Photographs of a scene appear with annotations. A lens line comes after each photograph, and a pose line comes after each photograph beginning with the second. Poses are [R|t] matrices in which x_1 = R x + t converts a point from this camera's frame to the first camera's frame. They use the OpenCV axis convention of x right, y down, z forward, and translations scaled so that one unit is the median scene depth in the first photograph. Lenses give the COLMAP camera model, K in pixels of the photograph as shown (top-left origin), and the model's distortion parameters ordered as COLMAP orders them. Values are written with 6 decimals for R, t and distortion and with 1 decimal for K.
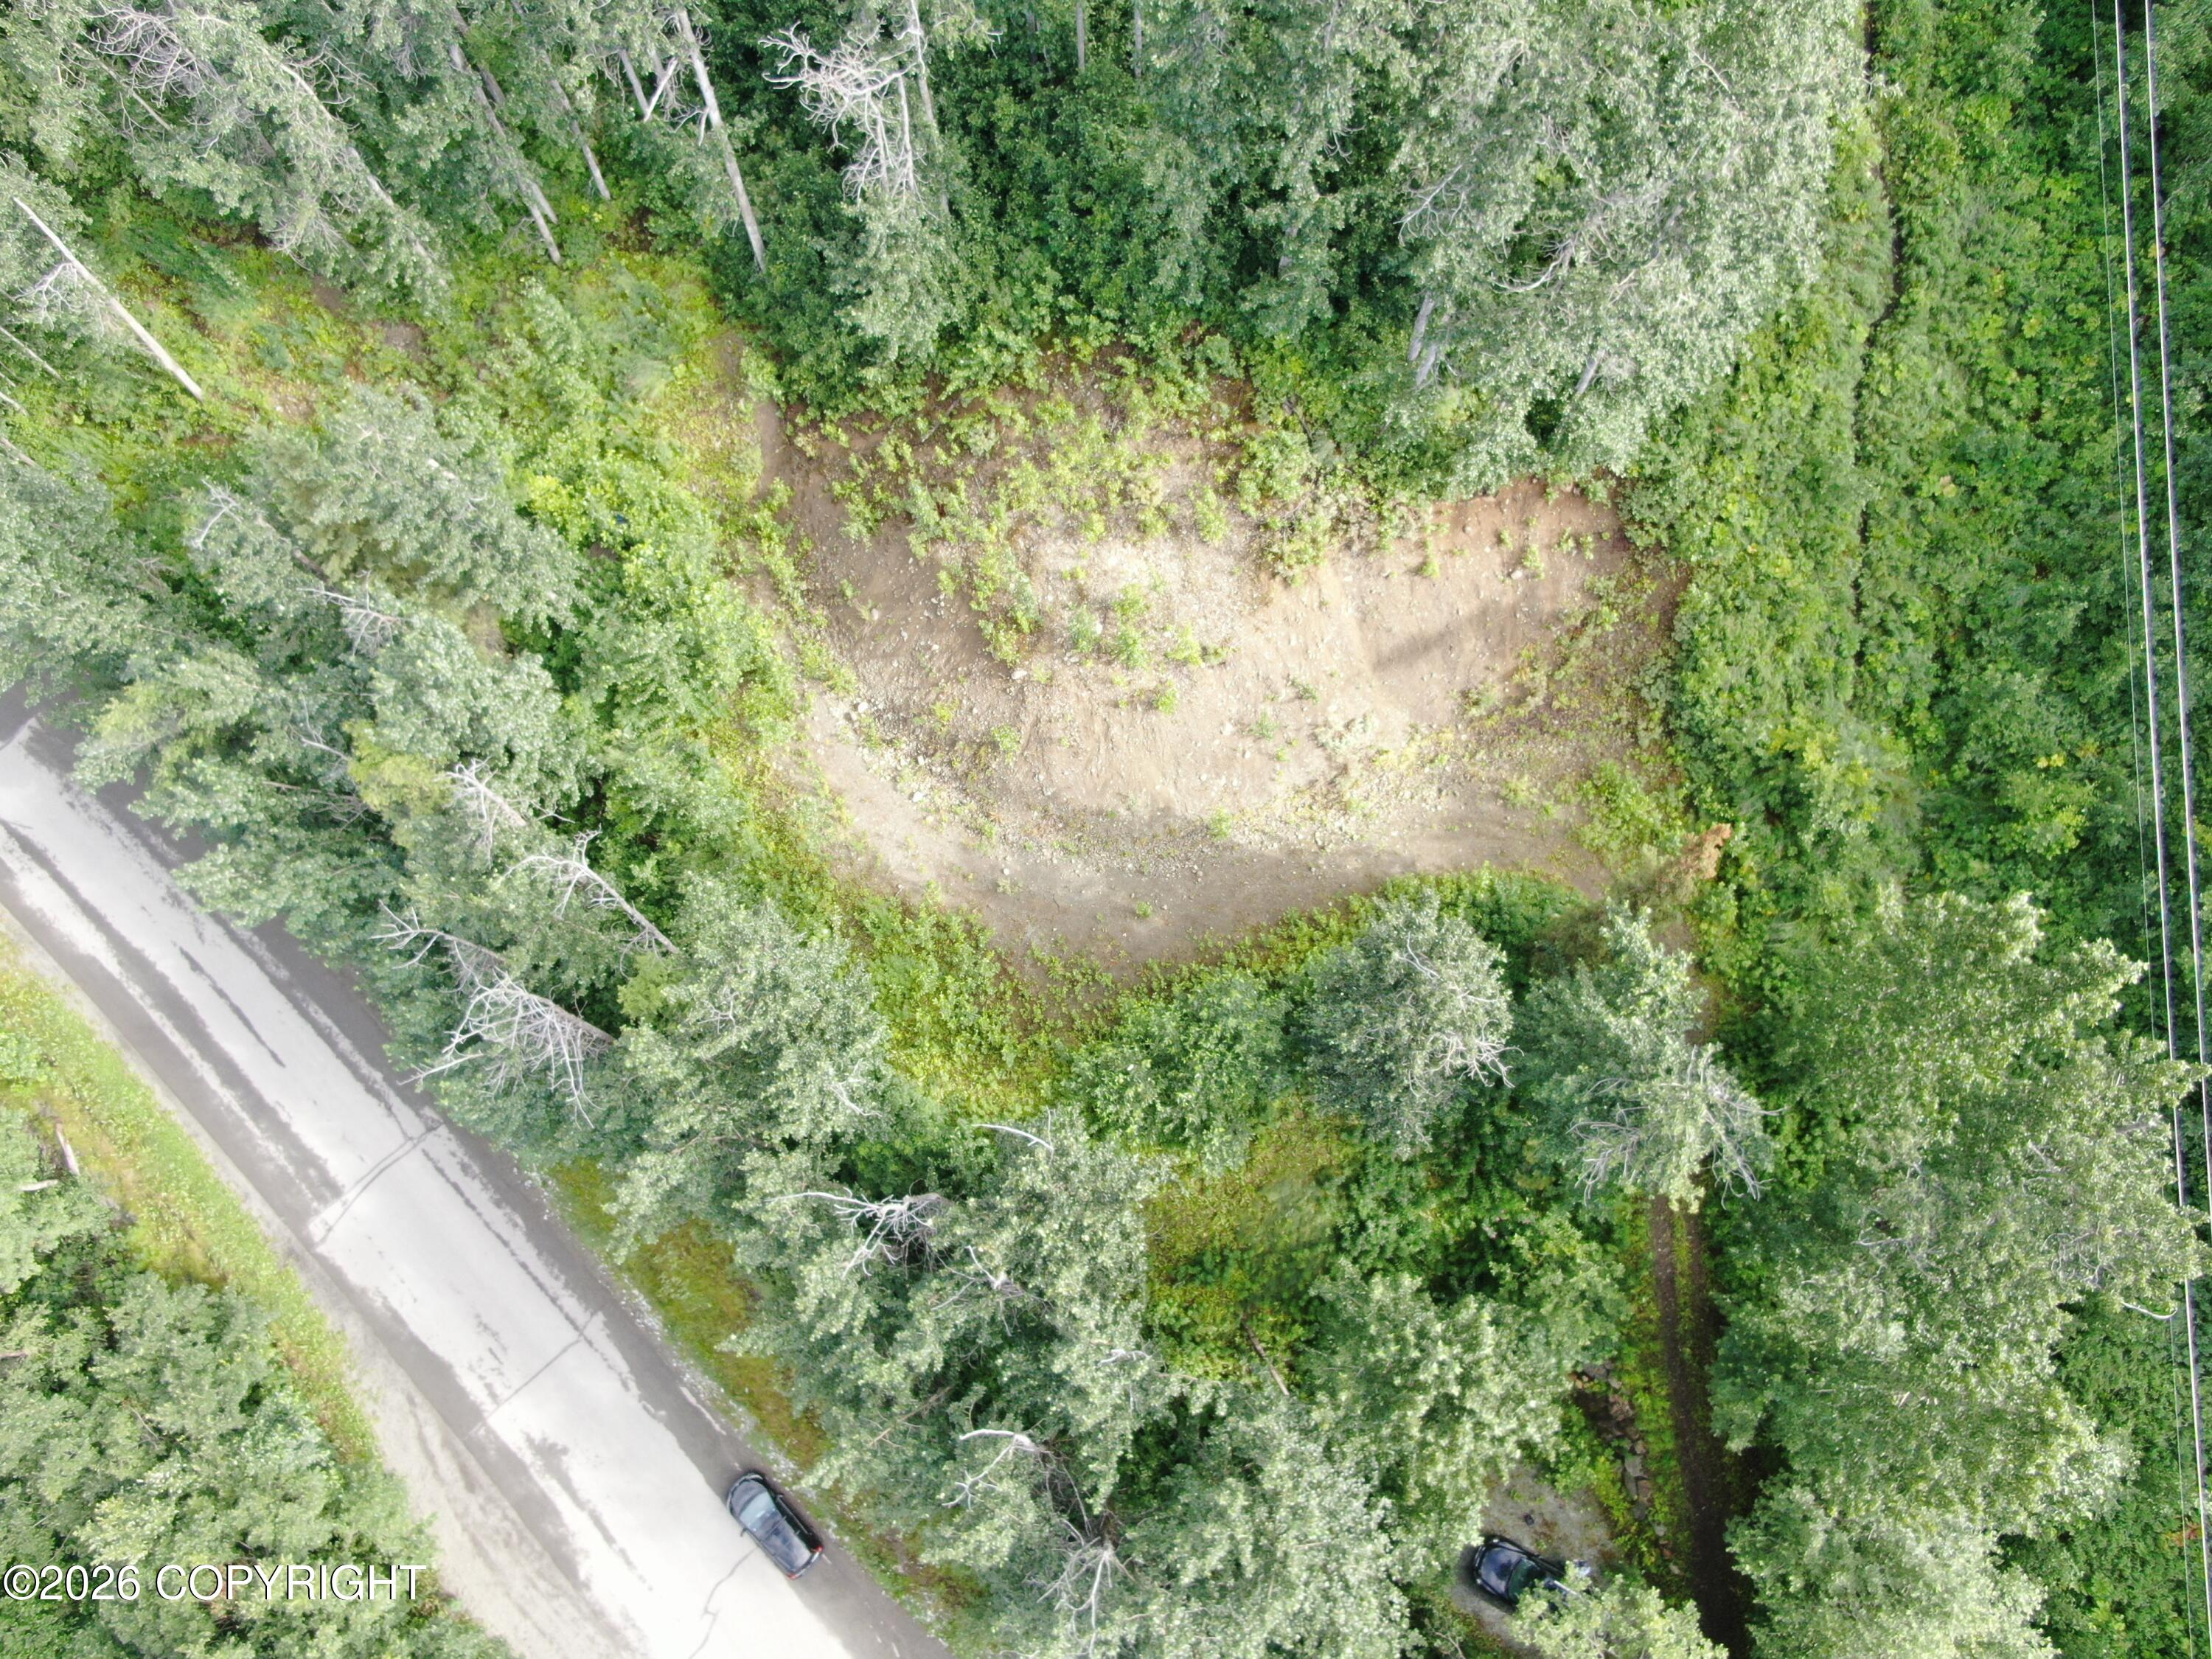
lens RADIAL K [[1563.5, 0, 1102.3], [0, 1563.5, 833.4], [0, 0, 1]] dist [-0.025945, 0.000632]
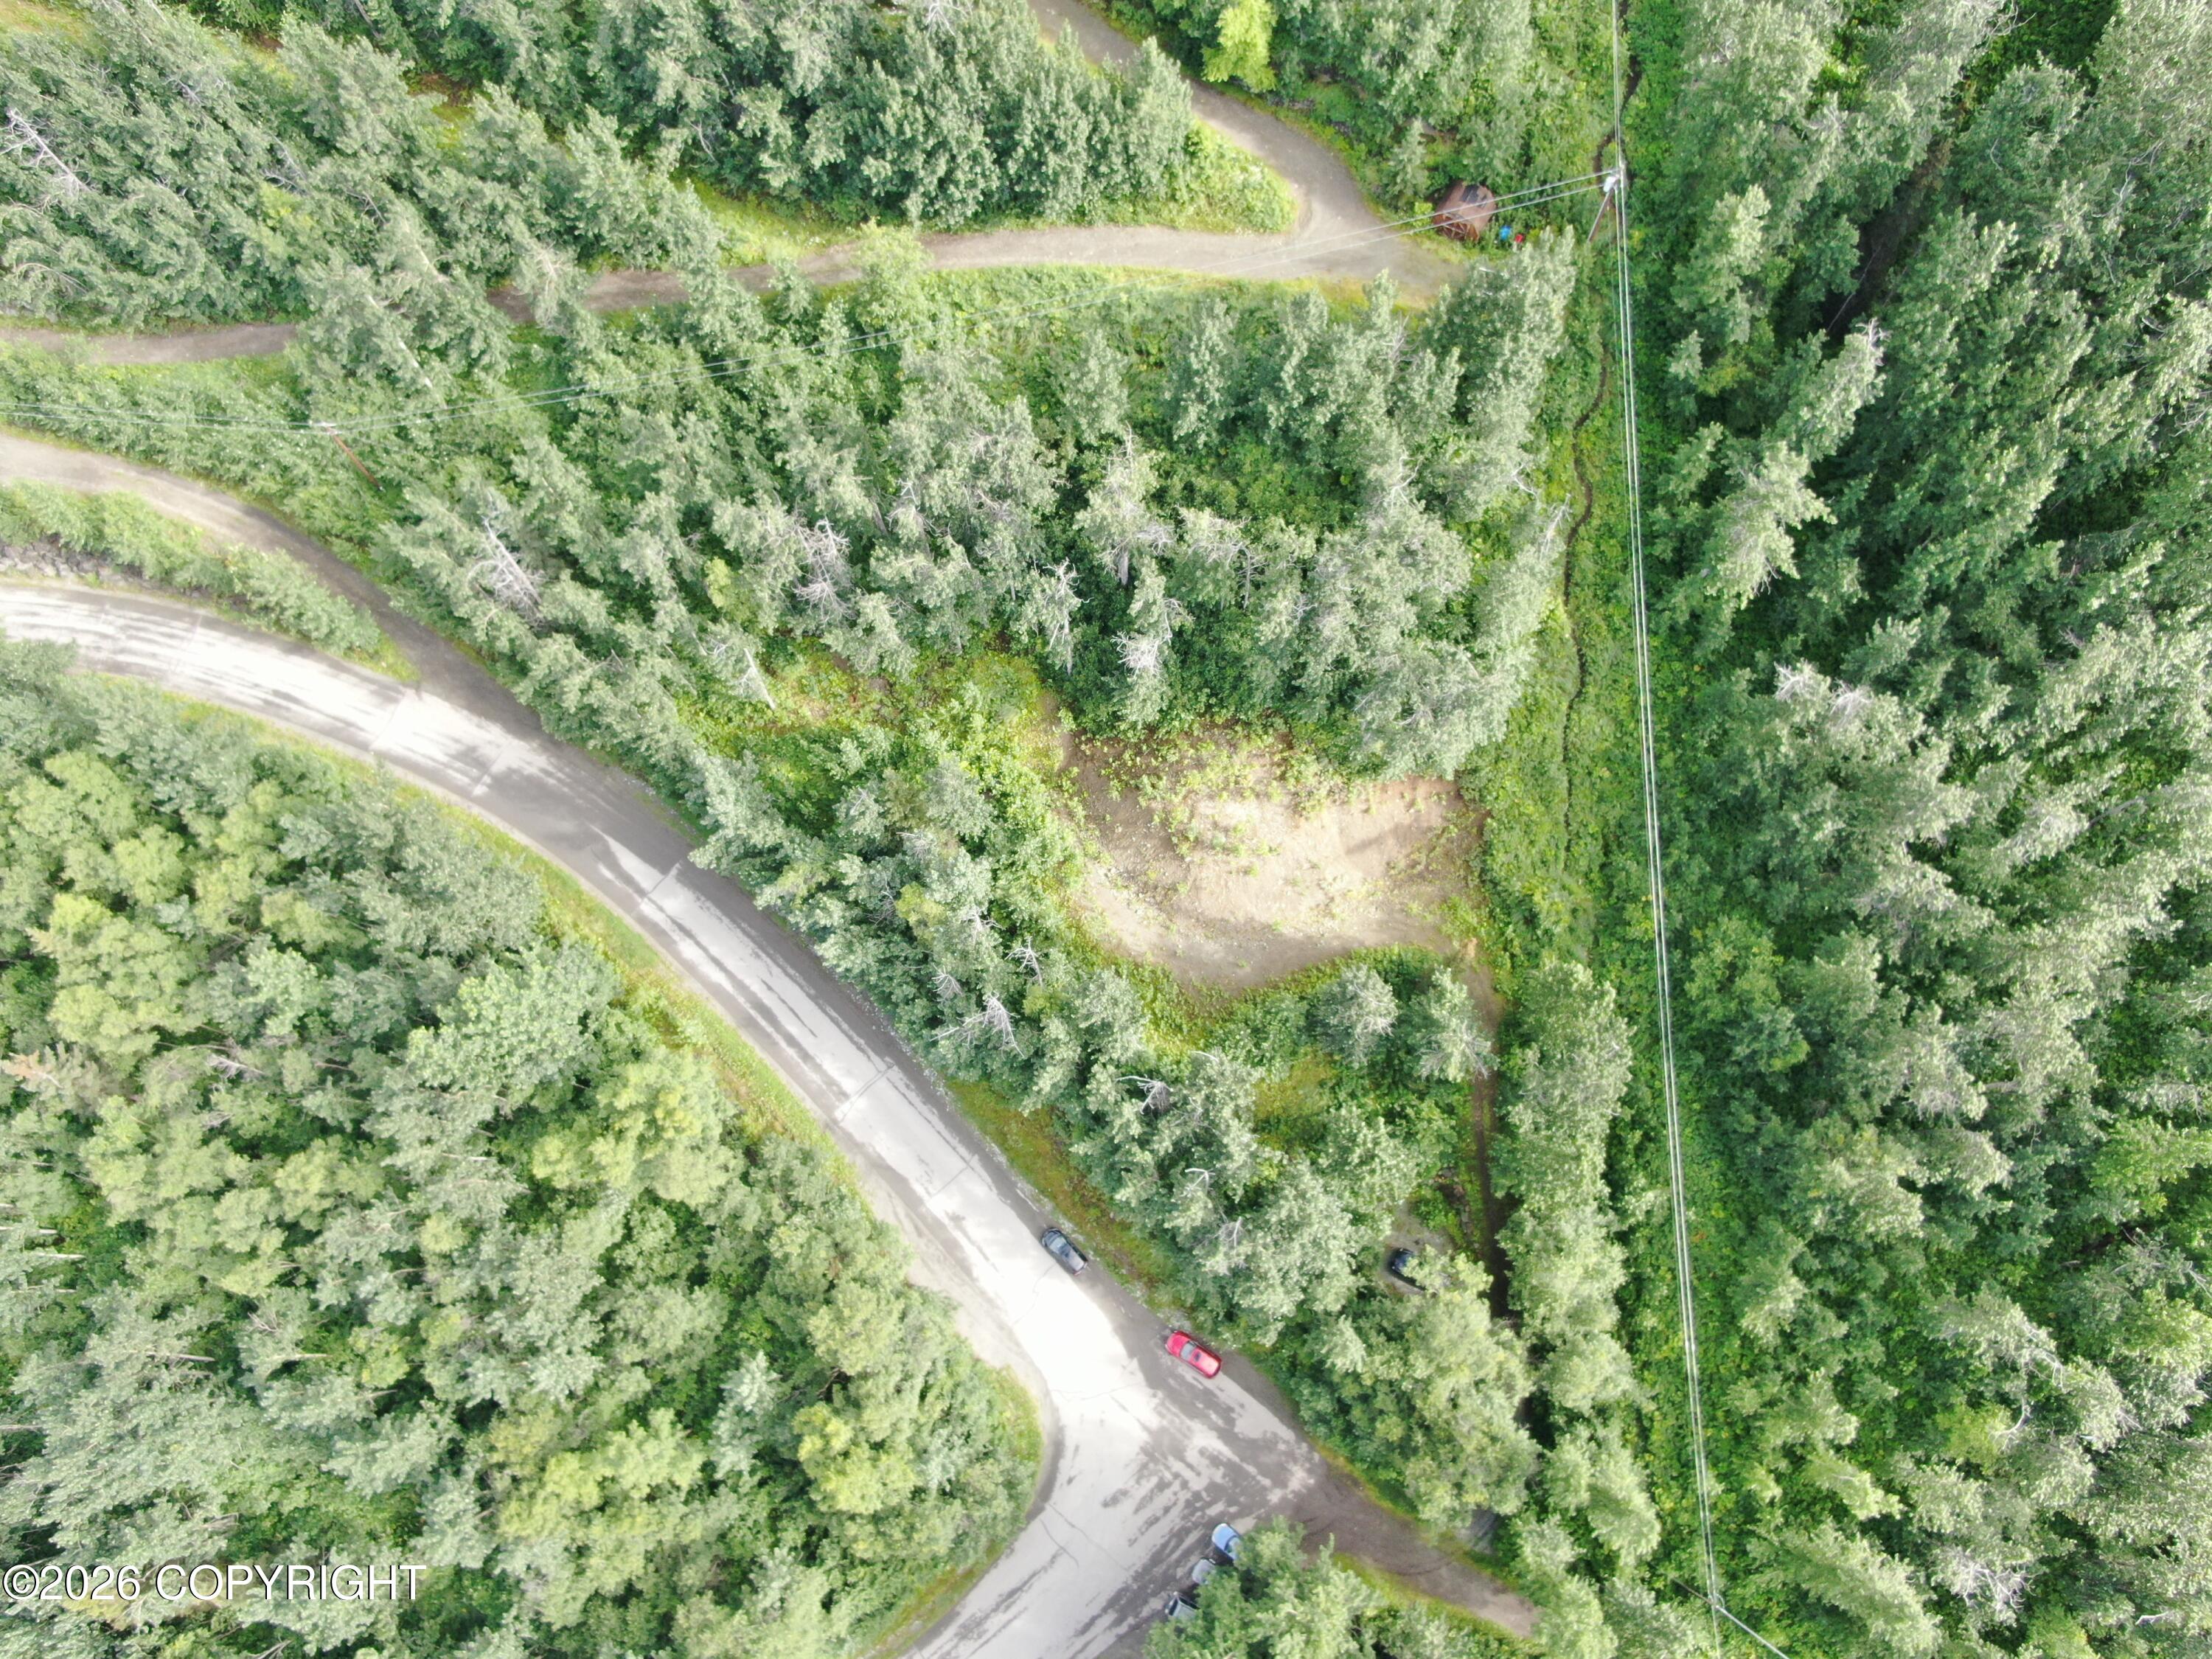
lens RADIAL K [[1563.5, 0, 1107.5], [0, 1563.5, 829.6], [0, 0, 1]] dist [-0.025945, 0.000632]
pose [[0.999979, 0.001196, 0.006422, -0.186230], [-0.001162, 0.999986, -0.005190, -0.134710], [-0.006428, 0.005182, 0.999966, -1.266044]]
